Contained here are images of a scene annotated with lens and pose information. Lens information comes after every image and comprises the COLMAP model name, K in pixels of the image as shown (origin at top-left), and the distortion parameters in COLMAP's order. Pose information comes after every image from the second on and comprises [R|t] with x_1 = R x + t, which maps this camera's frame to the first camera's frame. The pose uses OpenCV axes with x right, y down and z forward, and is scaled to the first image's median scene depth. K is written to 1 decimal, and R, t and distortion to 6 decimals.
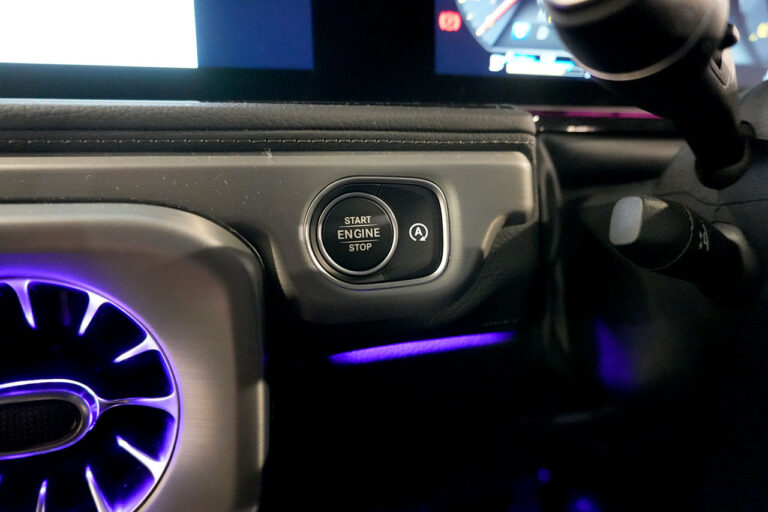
lens RADIAL K [[528.4, 0, 383.2], [0, 528.4, 252.4], [0, 0, 1]] dist [-0.004340, 0.003419]
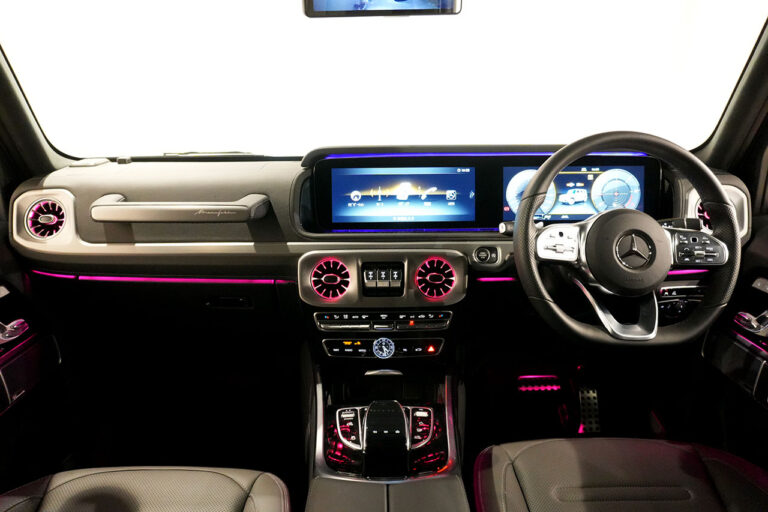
lens RADIAL K [[528.4, 0, 384.1], [0, 528.4, 253.9], [0, 0, 1]] dist [-0.004340, 0.003419]
pose [[0.966443, 0.026383, -0.255523, 0.424818], [-0.048601, 0.995526, -0.081029, 0.514959], [0.252242, 0.090729, 0.963401, -5.297329]]
